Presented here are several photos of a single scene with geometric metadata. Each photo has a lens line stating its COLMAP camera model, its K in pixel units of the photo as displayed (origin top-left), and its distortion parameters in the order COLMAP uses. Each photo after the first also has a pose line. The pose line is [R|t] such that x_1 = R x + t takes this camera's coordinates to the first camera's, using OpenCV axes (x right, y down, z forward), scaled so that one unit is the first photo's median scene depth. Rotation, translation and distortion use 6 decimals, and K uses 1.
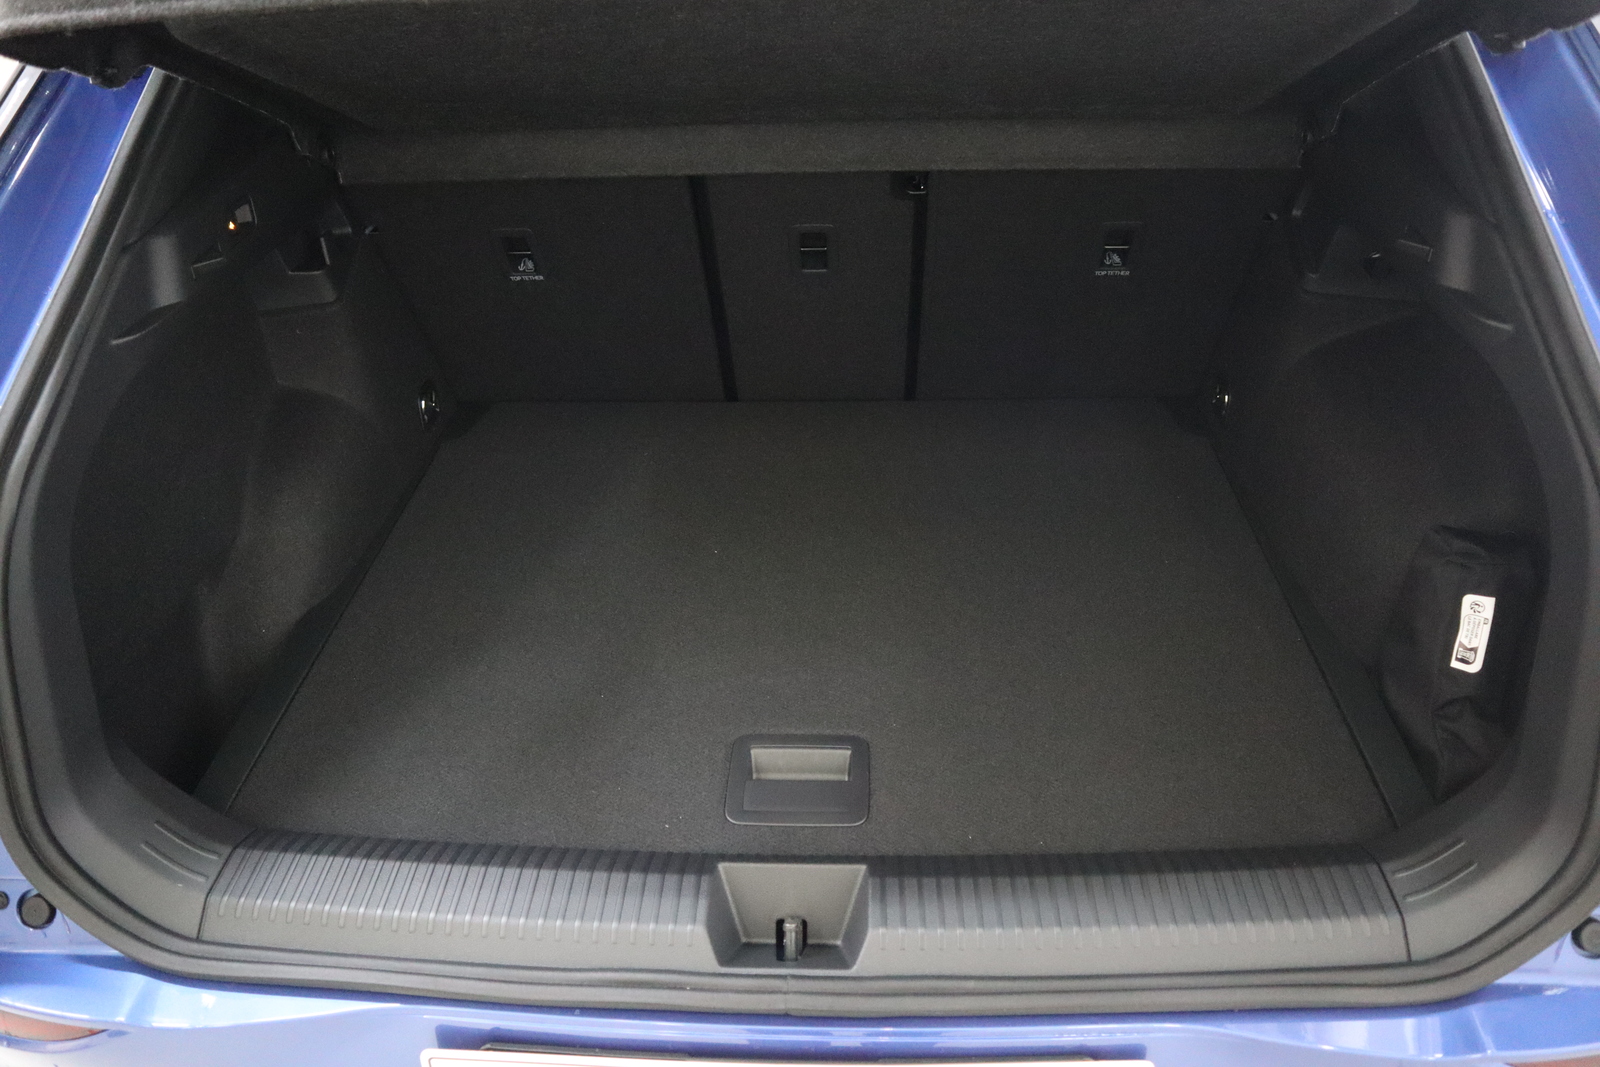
lens RADIAL K [[1121.3, 0, 800.0], [0, 1121.3, 533.5], [0, 0, 1]] dist [-0.097929, 0.067241]
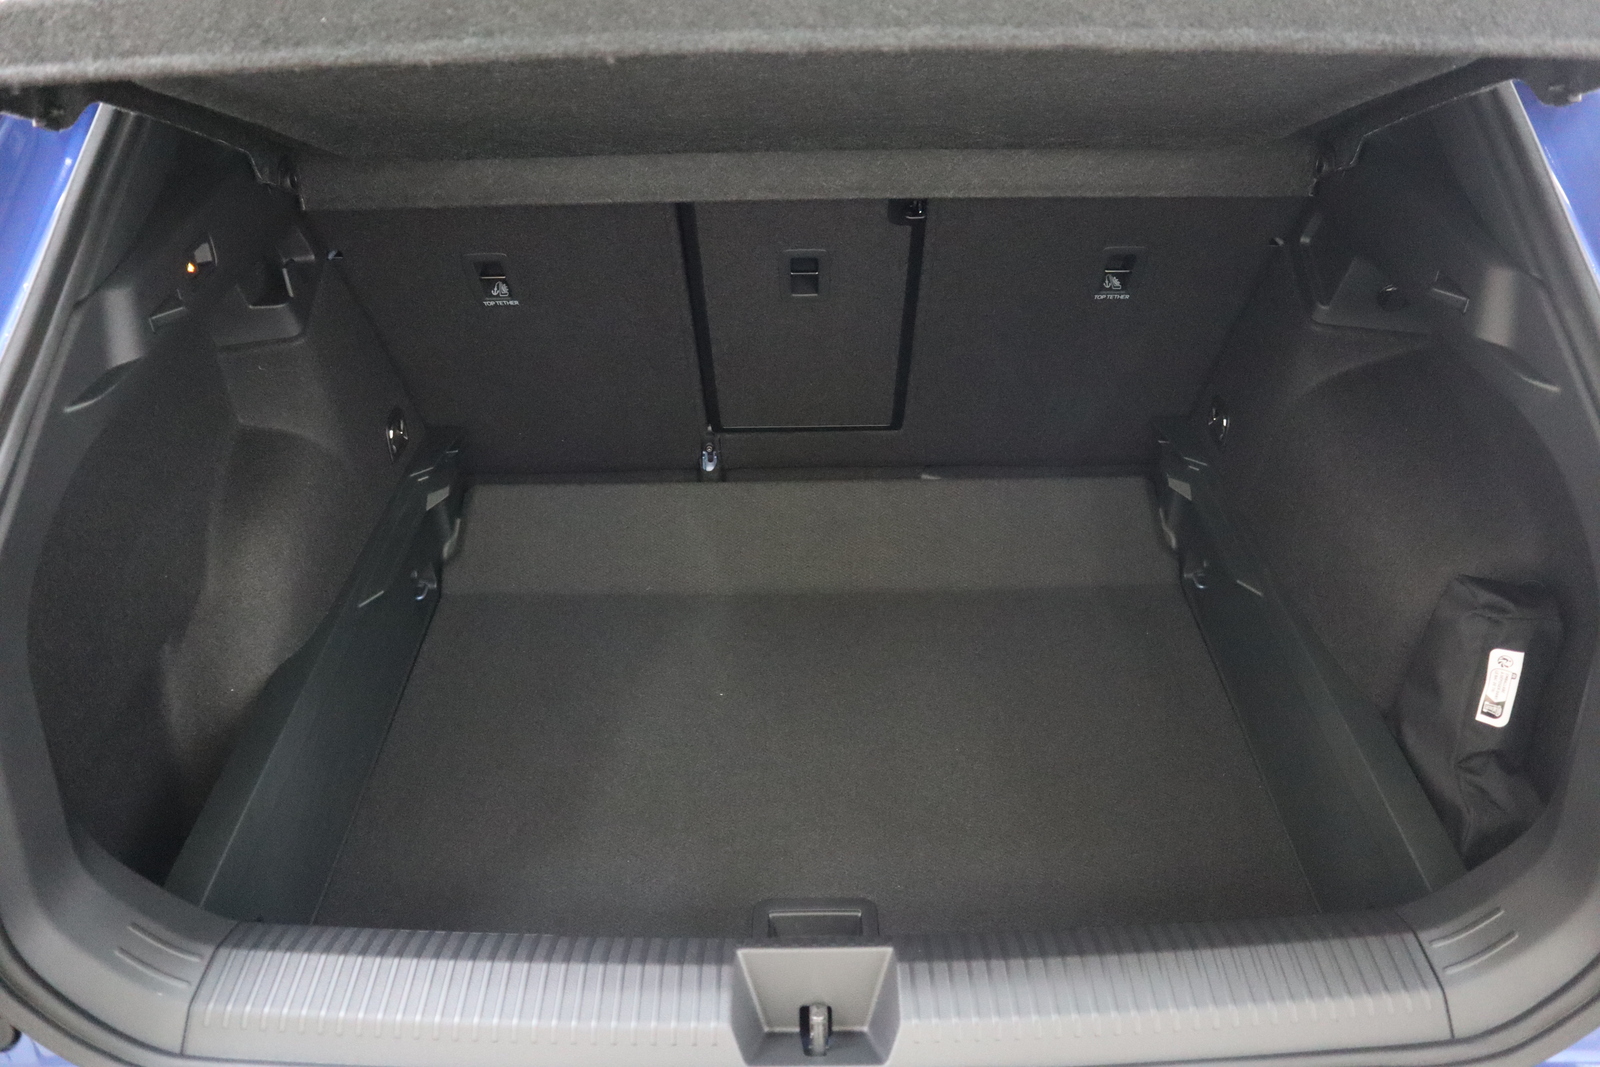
lens RADIAL K [[1121.3, 0, 800.0], [0, 1121.3, 533.5], [0, 0, 1]] dist [-0.097929, 0.067241]
pose [[0.998816, -0.014056, 0.046576, -0.057812], [0.012938, 0.999623, 0.024211, -0.080963], [-0.046899, -0.023579, 0.998621, 0.055147]]
